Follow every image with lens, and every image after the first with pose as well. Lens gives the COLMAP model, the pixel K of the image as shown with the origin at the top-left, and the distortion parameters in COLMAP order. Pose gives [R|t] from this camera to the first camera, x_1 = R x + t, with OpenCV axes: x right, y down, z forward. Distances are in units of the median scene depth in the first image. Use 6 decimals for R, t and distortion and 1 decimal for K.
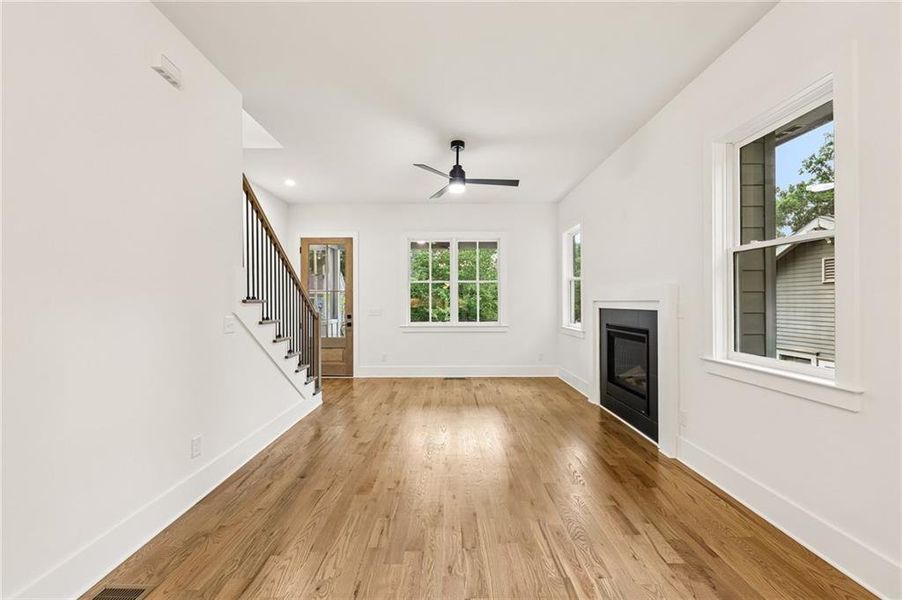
lens RADIAL K [[370.5, 0, 450.2], [0, 370.5, 301.9], [0, 0, 1]] dist [0.002386, 0.000210]
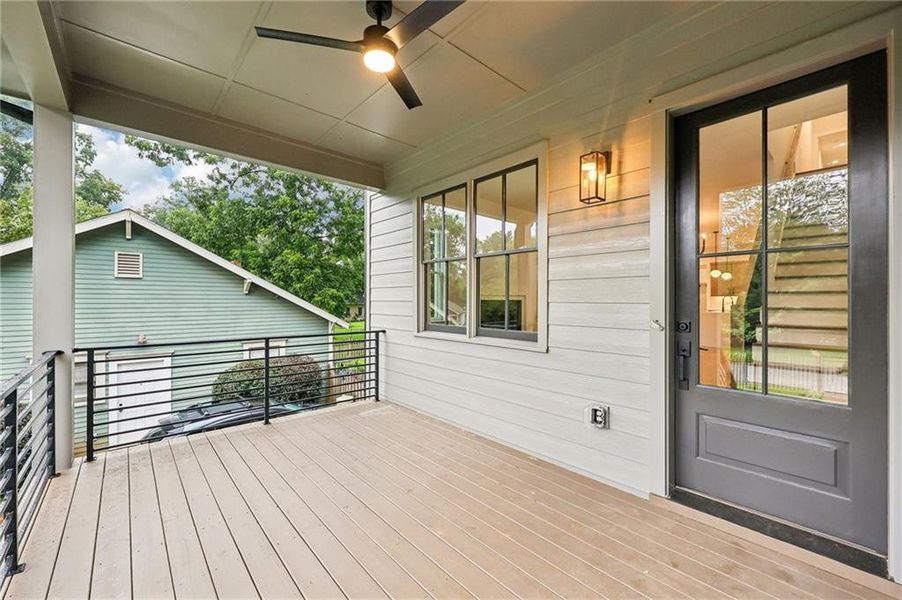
lens RADIAL K [[367.2, 0, 450.1], [0, 367.2, 298.1], [0, 0, 1]] dist [-0.001693, 0.000567]
pose [[-0.674850, 0.005872, 0.737931, -0.598419], [-0.000486, 0.999965, -0.008402, 0.019203], [-0.737955, -0.006029, -0.674824, 2.203227]]
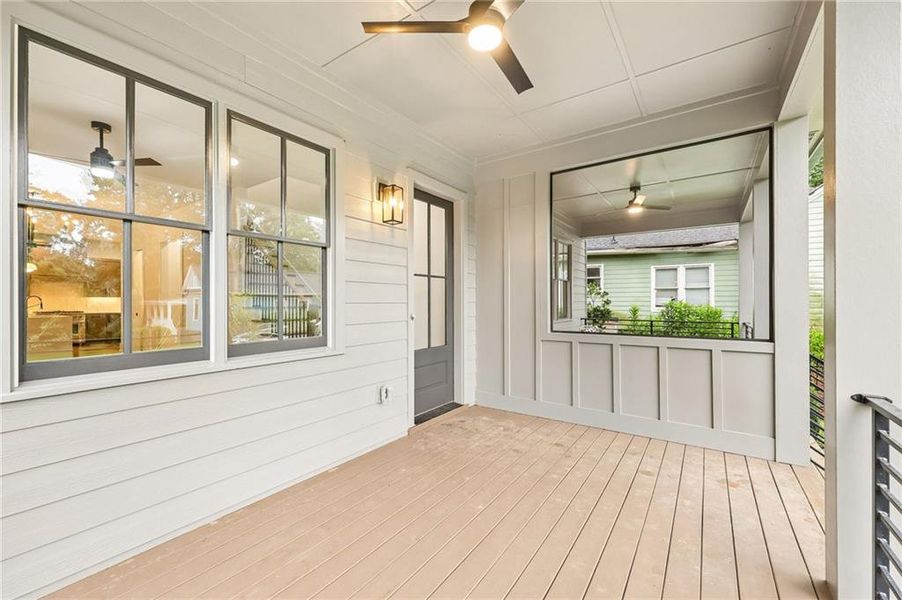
lens RADIAL K [[367.2, 0, 449.7], [0, 367.2, 299.0], [0, 0, 1]] dist [-0.001693, 0.000567]
pose [[-0.568440, 0.002316, -0.822721, 0.284809], [0.004641, 0.999989, -0.000392, 0.014458], [0.822712, -0.004041, -0.568445, 2.154389]]
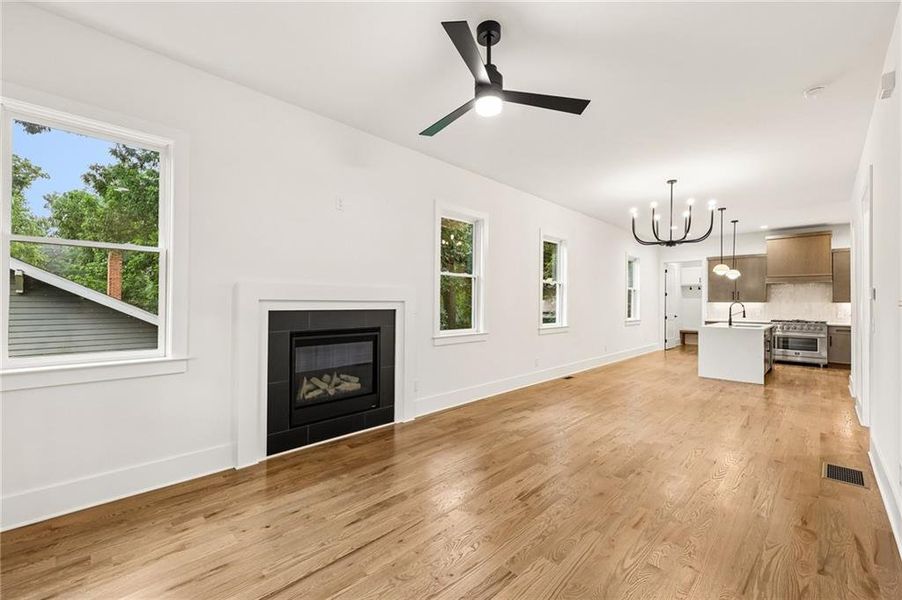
lens RADIAL K [[370.5, 0, 447.2], [0, 370.5, 298.3], [0, 0, 1]] dist [0.002386, 0.000210]
pose [[-0.701960, 0.001920, 0.712214, -0.337669], [-0.007864, 0.999915, -0.010447, -0.001797], [-0.712173, -0.012934, -0.701885, 1.414662]]
